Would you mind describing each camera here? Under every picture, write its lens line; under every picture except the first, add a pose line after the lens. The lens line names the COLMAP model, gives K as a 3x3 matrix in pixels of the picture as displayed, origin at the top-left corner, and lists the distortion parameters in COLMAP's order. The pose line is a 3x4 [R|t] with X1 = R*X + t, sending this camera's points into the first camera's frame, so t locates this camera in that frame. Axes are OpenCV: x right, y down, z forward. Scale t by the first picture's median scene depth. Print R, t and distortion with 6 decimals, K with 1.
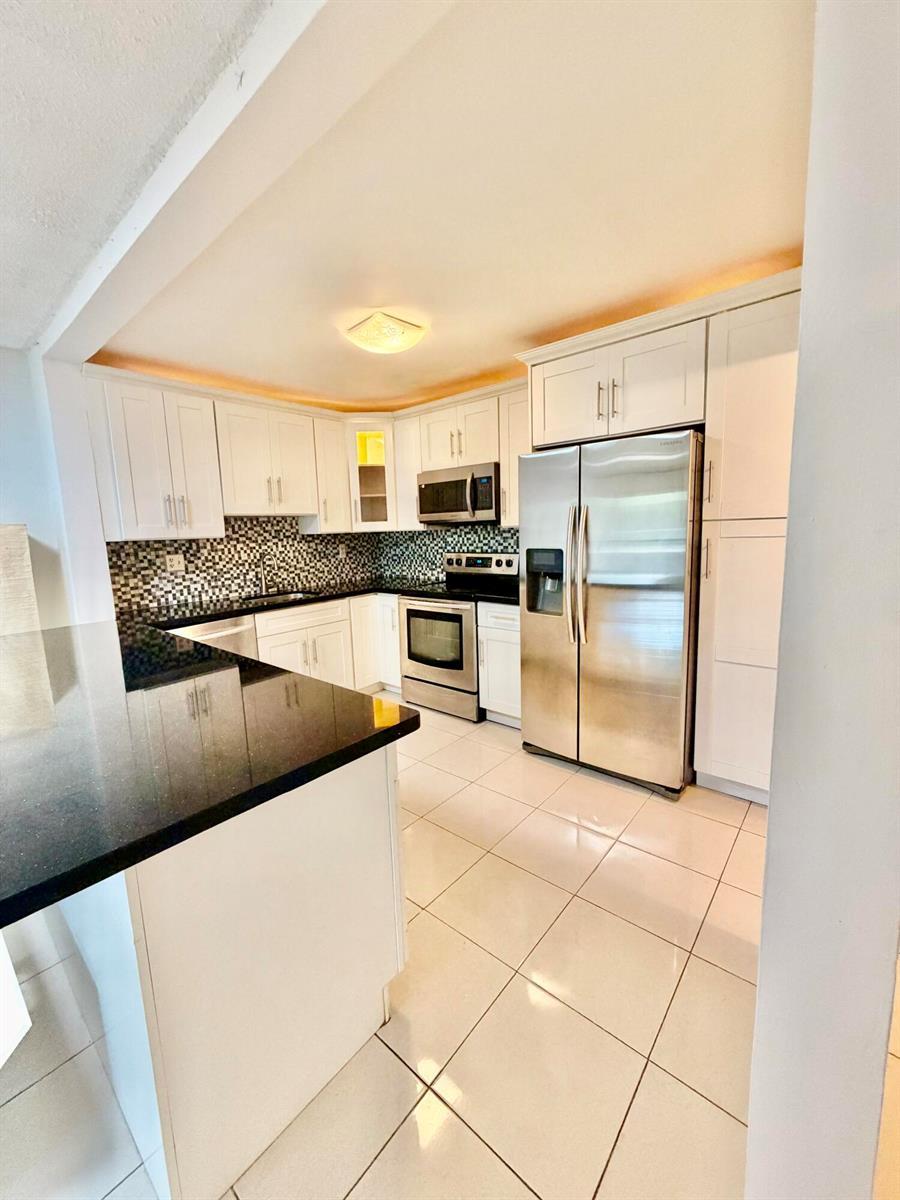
lens RADIAL K [[479.5, 0, 451.9], [0, 479.5, 596.2], [0, 0, 1]] dist [0.000363, 0.000285]
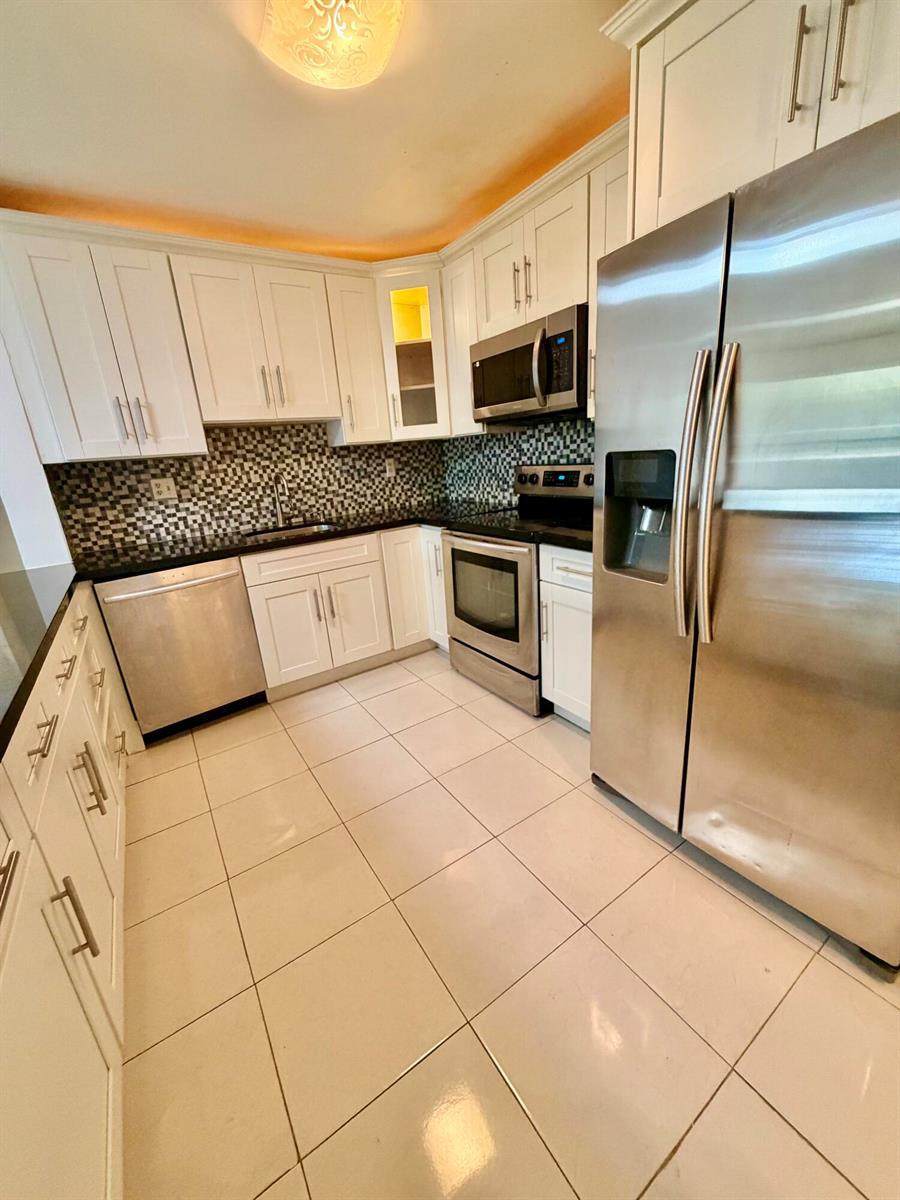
lens RADIAL K [[479.5, 0, 451.9], [0, 479.5, 596.2], [0, 0, 1]] dist [0.000363, 0.000285]
pose [[0.960788, 0.043842, -0.273794, 0.105855], [0.003126, 0.985645, 0.168800, -0.023917], [0.277265, -0.163037, 0.946860, 0.312015]]
